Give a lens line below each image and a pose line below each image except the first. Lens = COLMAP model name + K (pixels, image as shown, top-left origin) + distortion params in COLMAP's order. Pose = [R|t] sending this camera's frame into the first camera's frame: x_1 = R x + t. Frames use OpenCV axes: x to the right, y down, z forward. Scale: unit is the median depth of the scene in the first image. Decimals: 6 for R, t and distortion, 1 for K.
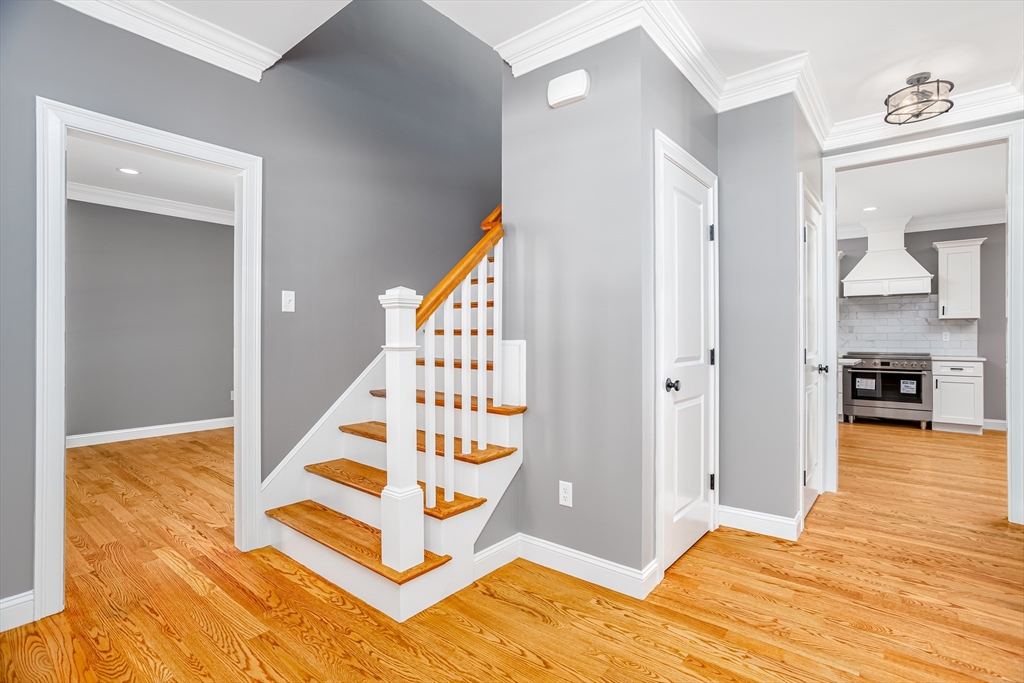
lens RADIAL K [[495.7, 0, 512.6], [0, 495.7, 333.9], [0, 0, 1]] dist [-0.041117, 0.018895]
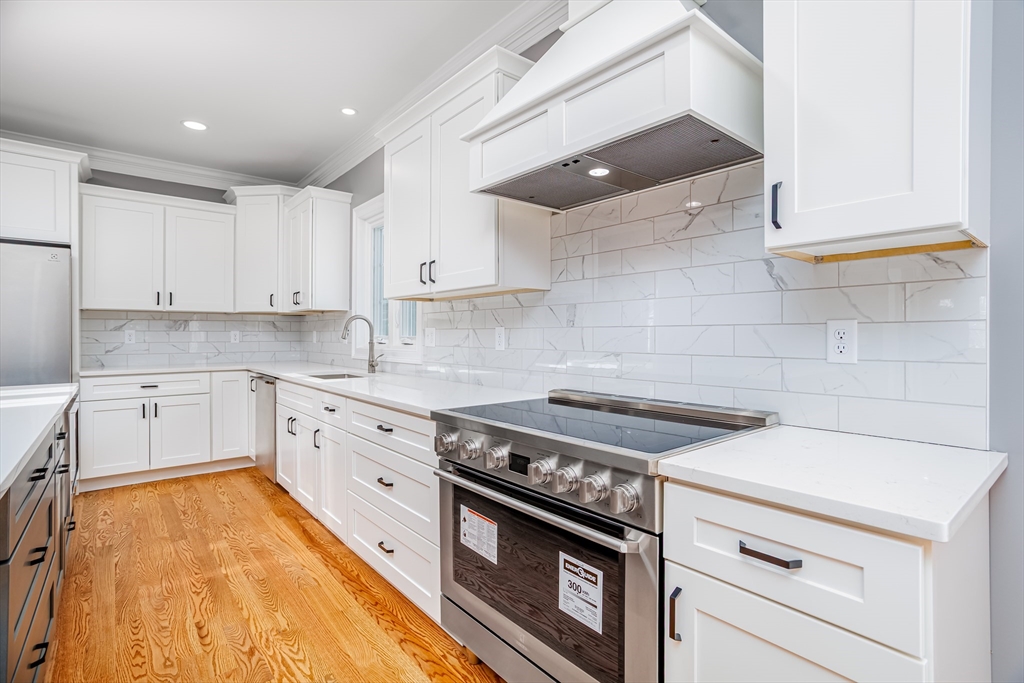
lens RADIAL K [[495.7, 0, 516.9], [0, 495.7, 335.3], [0, 0, 1]] dist [-0.041117, 0.018895]
pose [[0.982232, -0.001687, -0.187663, 0.821646], [0.002340, 0.999992, 0.003254, 0.001694], [0.187656, -0.003635, 0.982228, 0.790699]]
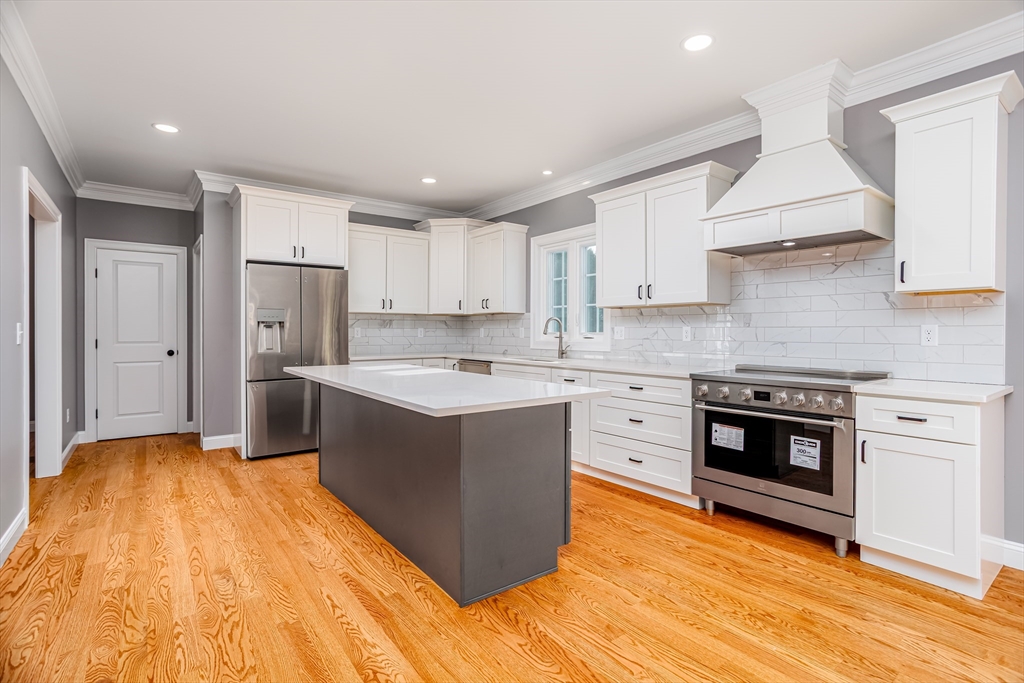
lens RADIAL K [[495.7, 0, 514.3], [0, 495.7, 337.0], [0, 0, 1]] dist [-0.041117, 0.018895]
pose [[0.974726, 0.002063, -0.223393, 0.656805], [0.000829, 0.999917, 0.012850, 0.001296], [0.223401, -0.012711, 0.974644, 0.522491]]
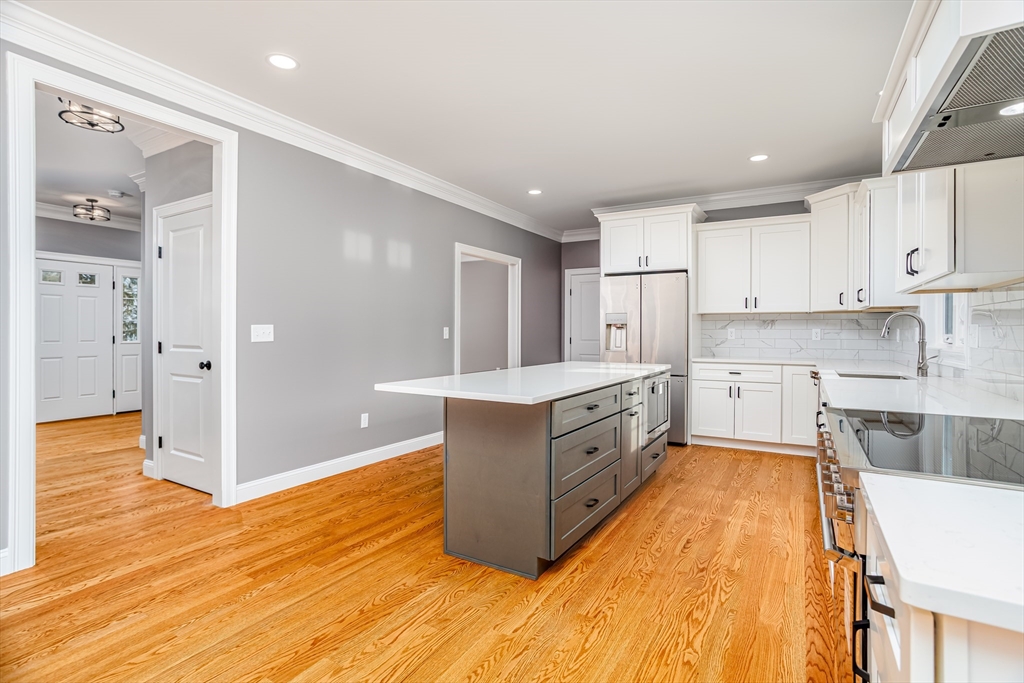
lens RADIAL K [[495.7, 0, 517.5], [0, 495.7, 338.4], [0, 0, 1]] dist [-0.041117, 0.018895]
pose [[0.156892, 0.012813, -0.987533, 0.974077], [0.000612, 0.999914, 0.013070, 0.001058], [0.987616, -0.002655, 0.156870, 0.838846]]
